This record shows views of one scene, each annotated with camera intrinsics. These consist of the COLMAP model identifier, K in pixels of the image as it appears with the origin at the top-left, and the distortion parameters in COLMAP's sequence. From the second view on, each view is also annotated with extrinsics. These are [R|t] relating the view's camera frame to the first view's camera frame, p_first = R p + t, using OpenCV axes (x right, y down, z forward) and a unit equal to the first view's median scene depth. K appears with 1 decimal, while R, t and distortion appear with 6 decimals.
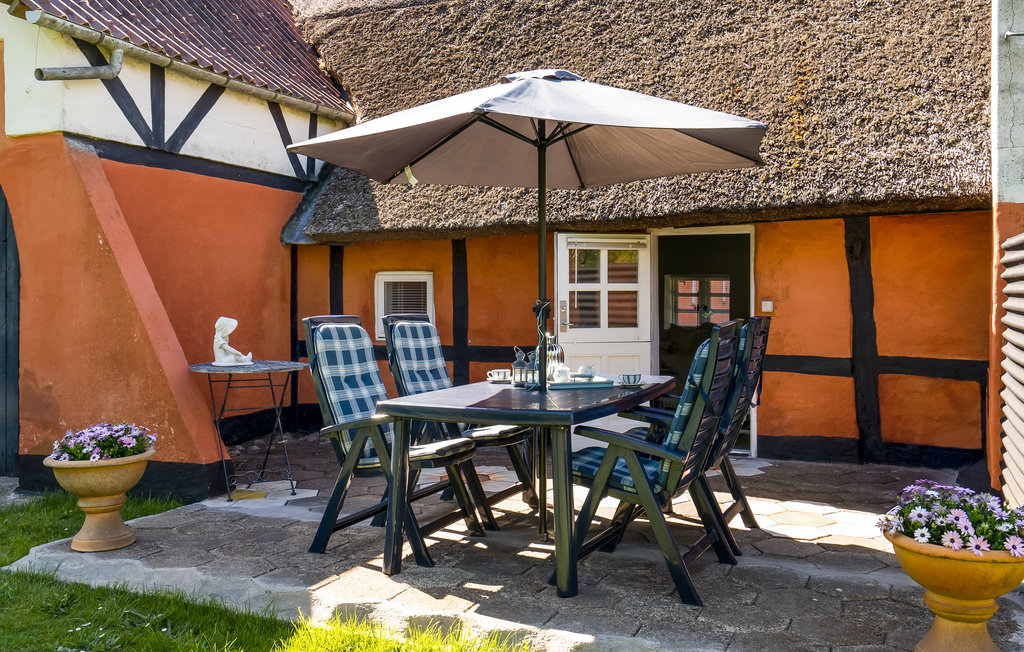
lens RADIAL K [[945.7, 0, 515.1], [0, 945.7, 315.5], [0, 0, 1]] dist [-0.004145, 0.000000]
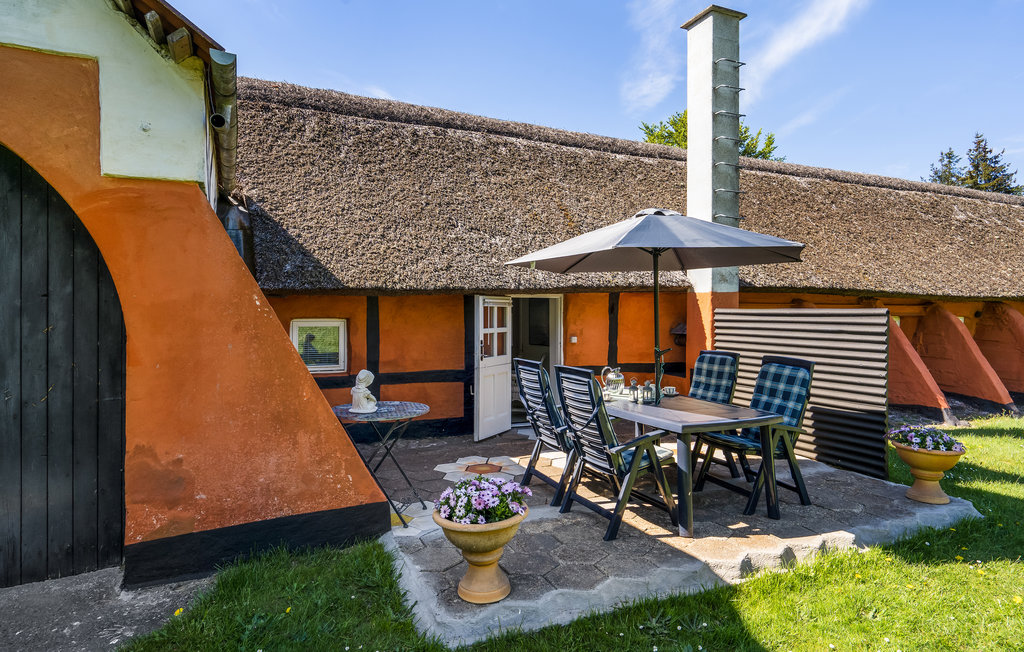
lens RADIAL K [[571.5, 0, 509.4], [0, 571.5, 320.9], [0, 0, 1]] dist [-0.003951, -0.001657]
pose [[0.681097, -0.012376, 0.732089, -0.642476], [0.017506, 0.999847, 0.000616, -0.050621], [-0.731984, 0.012396, 0.681209, 0.371593]]
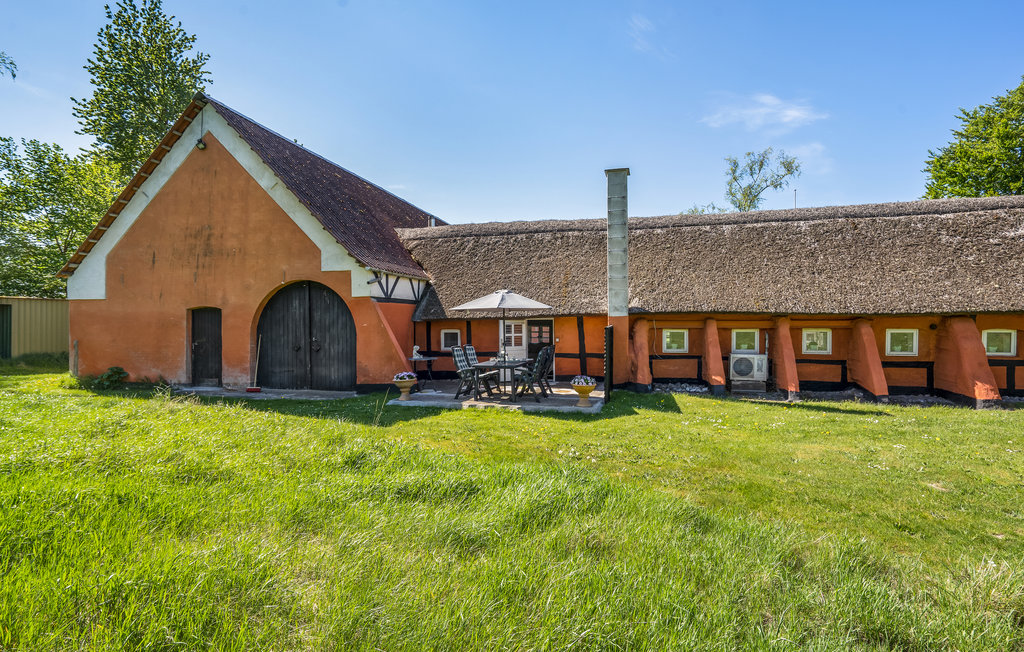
lens RADIAL K [[516.8, 0, 508.3], [0, 516.8, 332.2], [0, 0, 1]] dist [0.000390, 0.000027]
pose [[0.990992, -0.012246, 0.133360, -0.200264], [0.012136, 0.999925, 0.001631, -0.047706], [-0.133370, 0.000002, 0.991066, -1.019604]]
